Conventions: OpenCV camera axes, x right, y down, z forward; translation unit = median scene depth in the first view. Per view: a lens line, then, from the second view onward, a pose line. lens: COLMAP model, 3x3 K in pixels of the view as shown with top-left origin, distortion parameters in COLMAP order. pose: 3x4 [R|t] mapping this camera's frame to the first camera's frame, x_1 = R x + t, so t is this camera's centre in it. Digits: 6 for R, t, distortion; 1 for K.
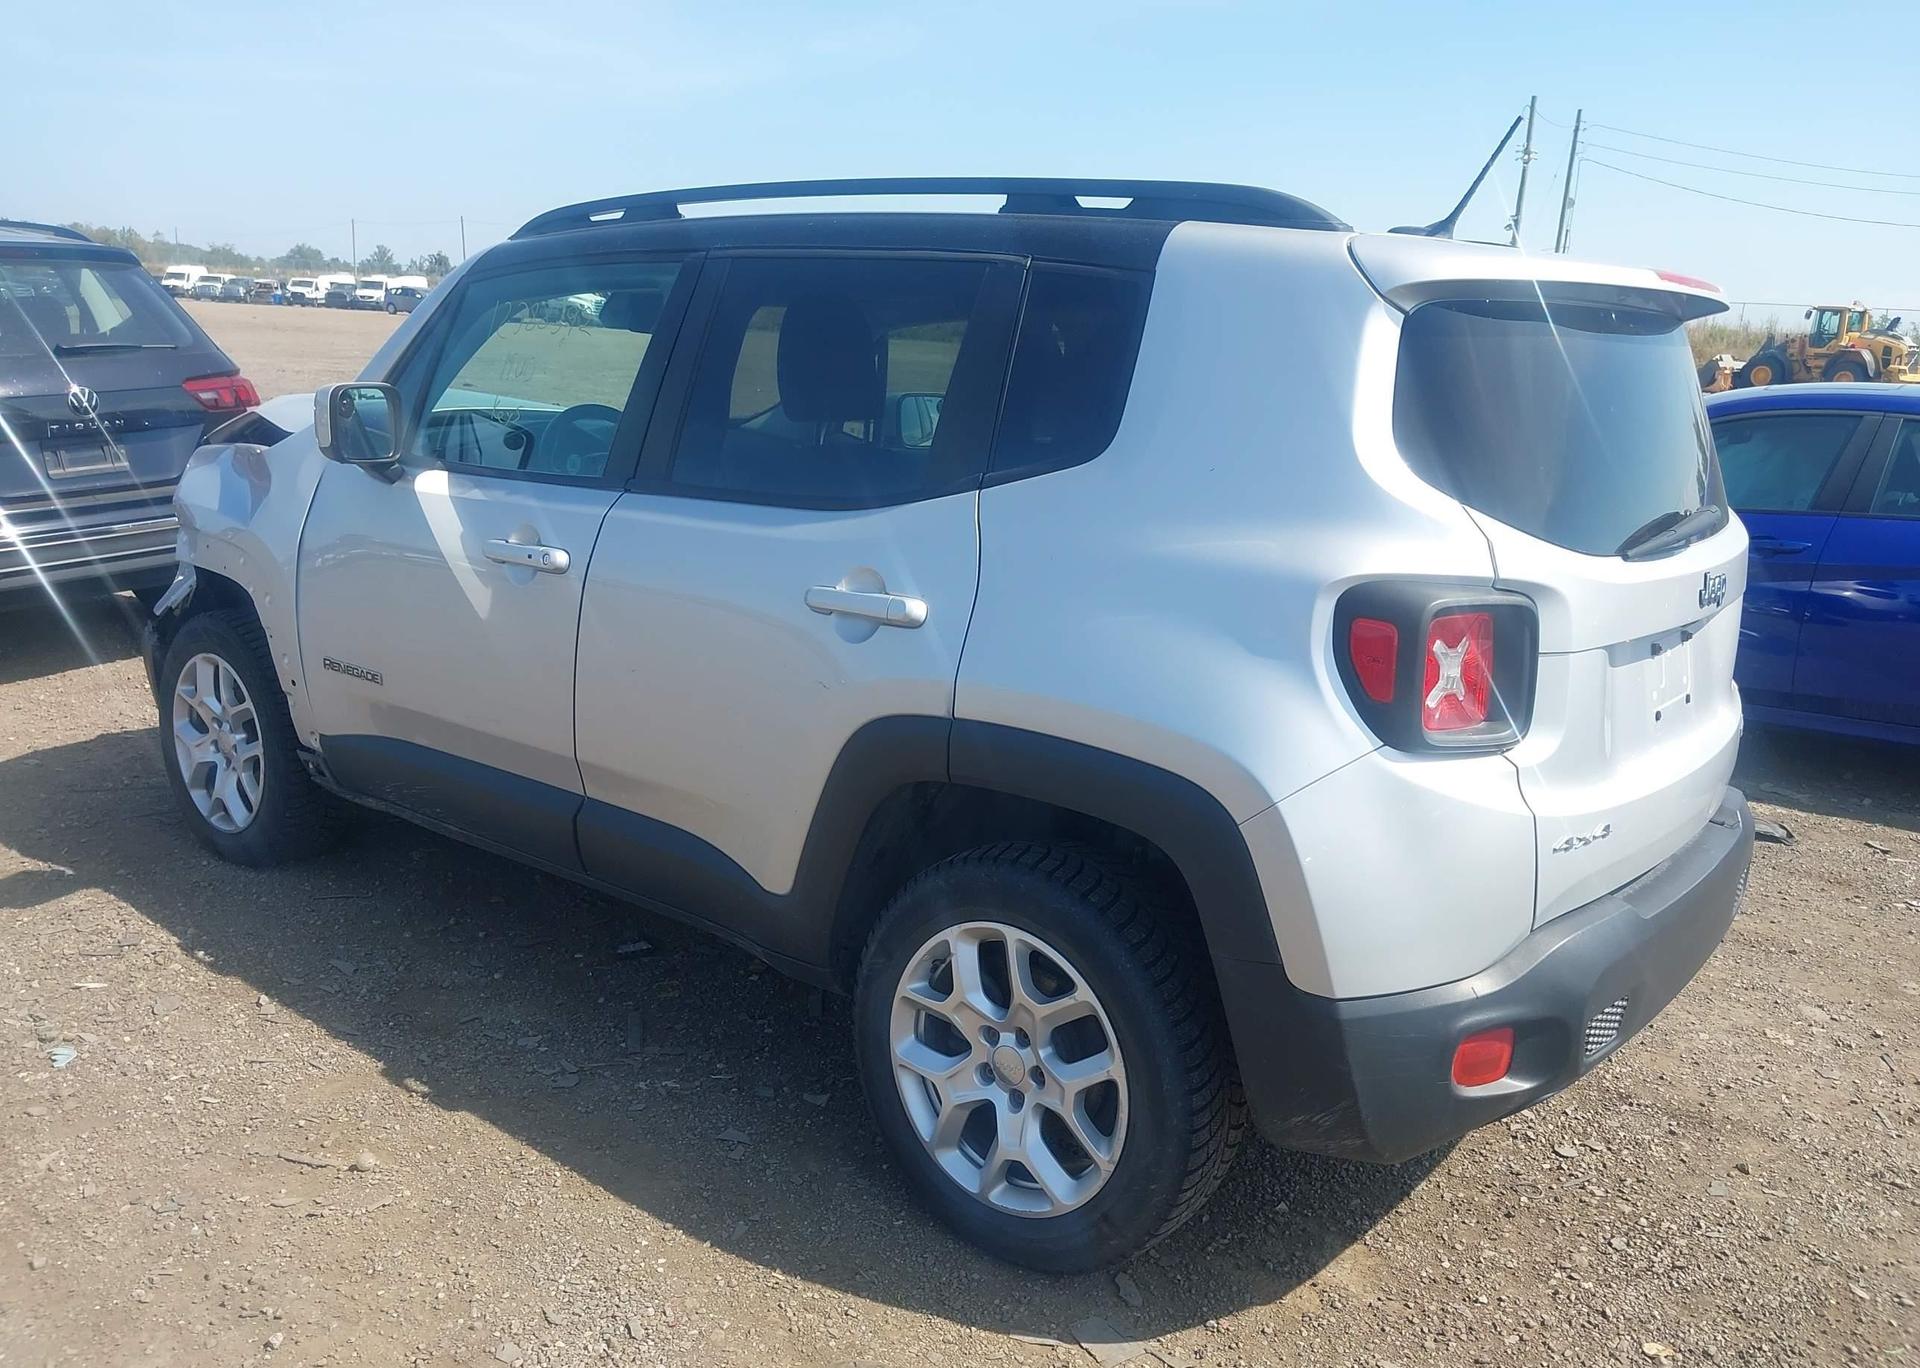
lens RADIAL K [[1538.0, 0, 996.2], [0, 1538.0, 678.2], [0, 0, 1]] dist [0.018692, -0.023142]
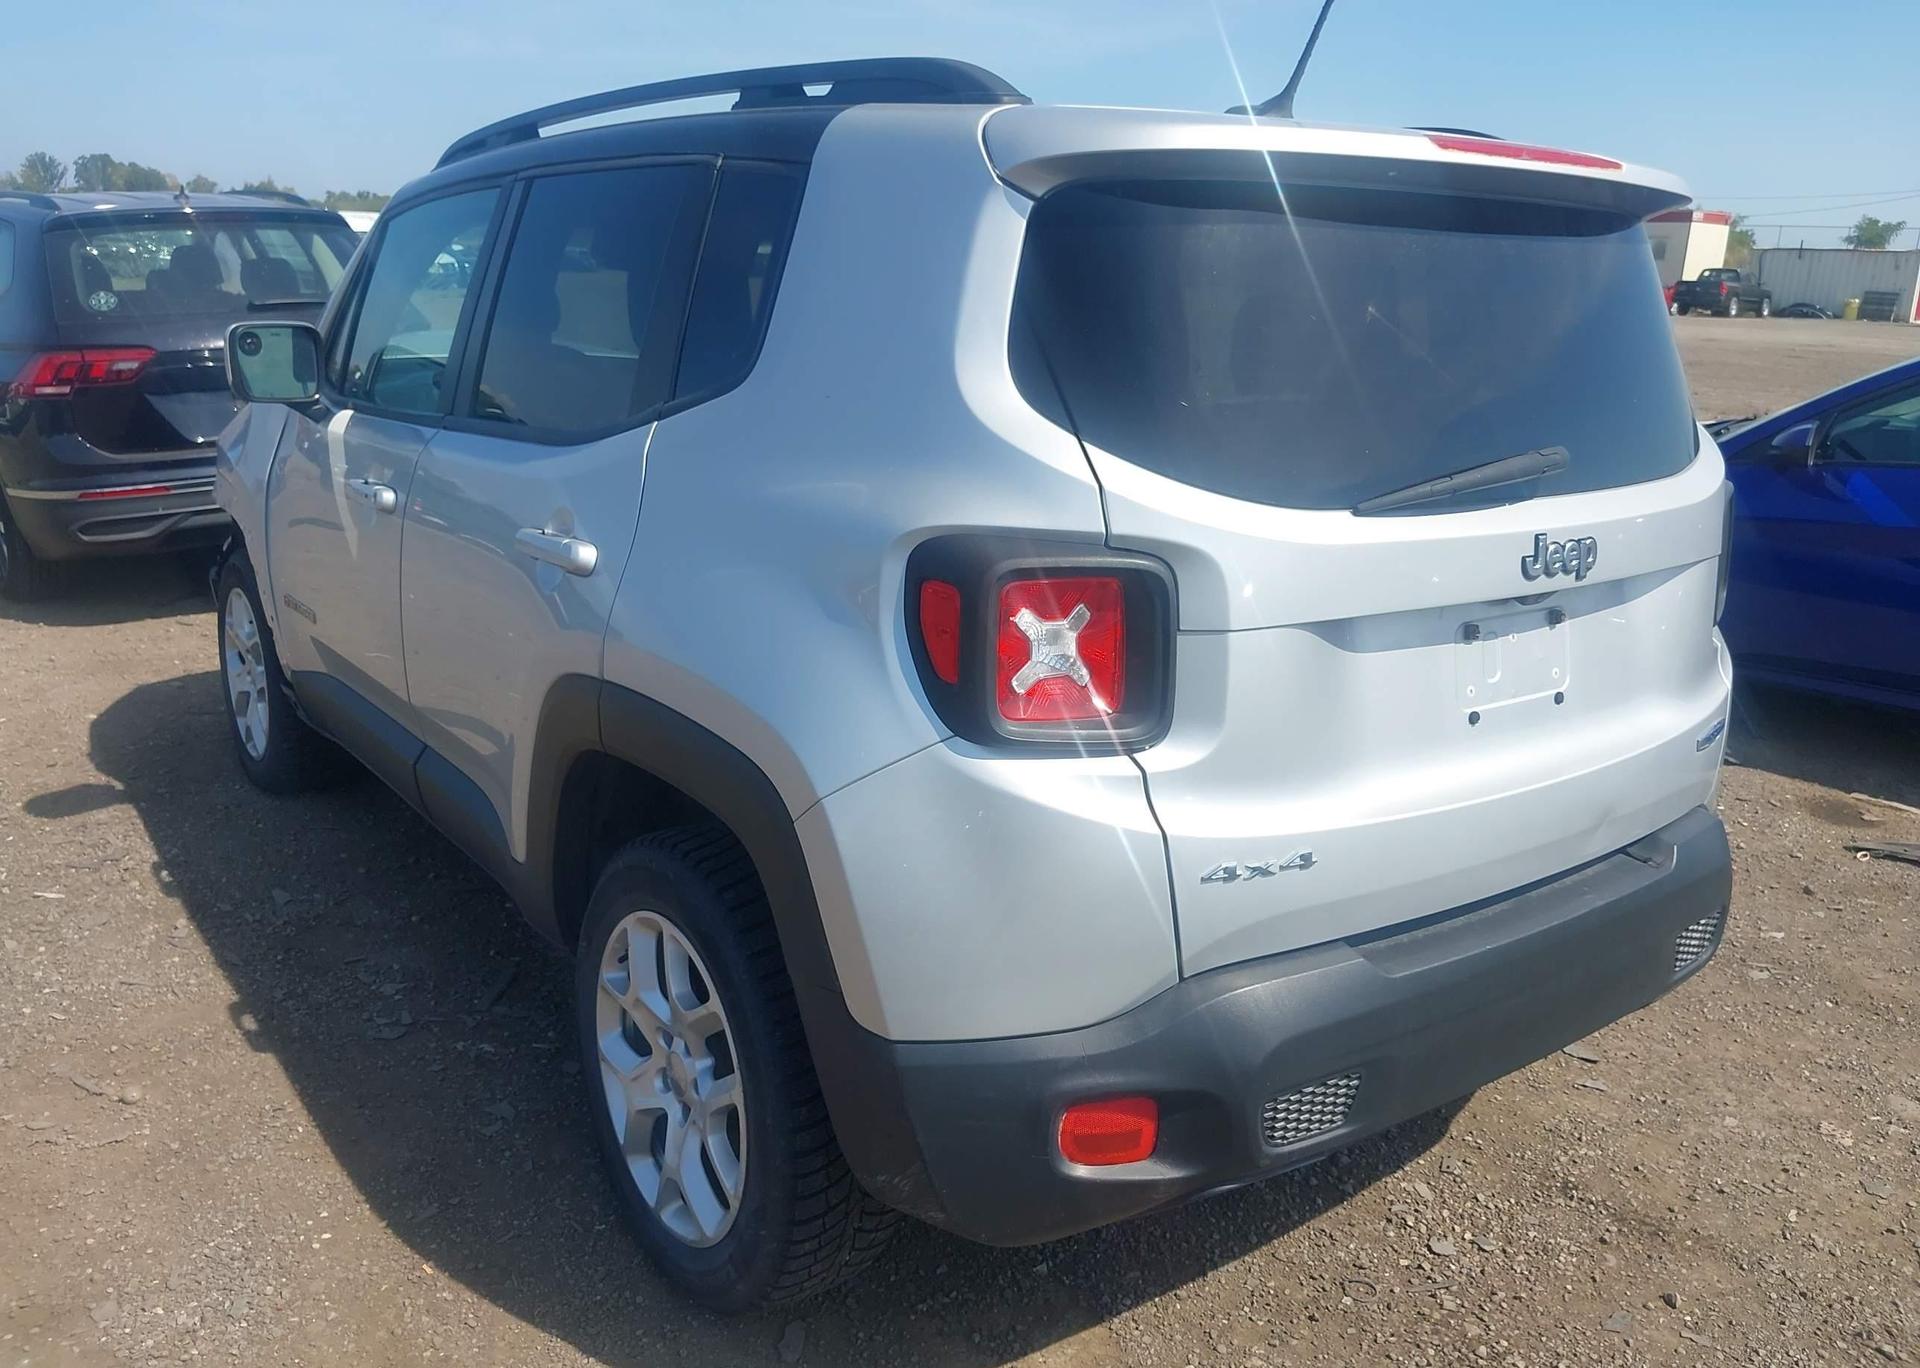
lens RADIAL K [[1538.0, 0, 965.2], [0, 1538.0, 668.7], [0, 0, 1]] dist [0.018692, -0.023142]
pose [[0.965554, 0.043403, -0.256556, 0.383422], [-0.038253, 0.998954, 0.025035, -0.010133], [0.257374, -0.014359, 0.966205, 0.183160]]
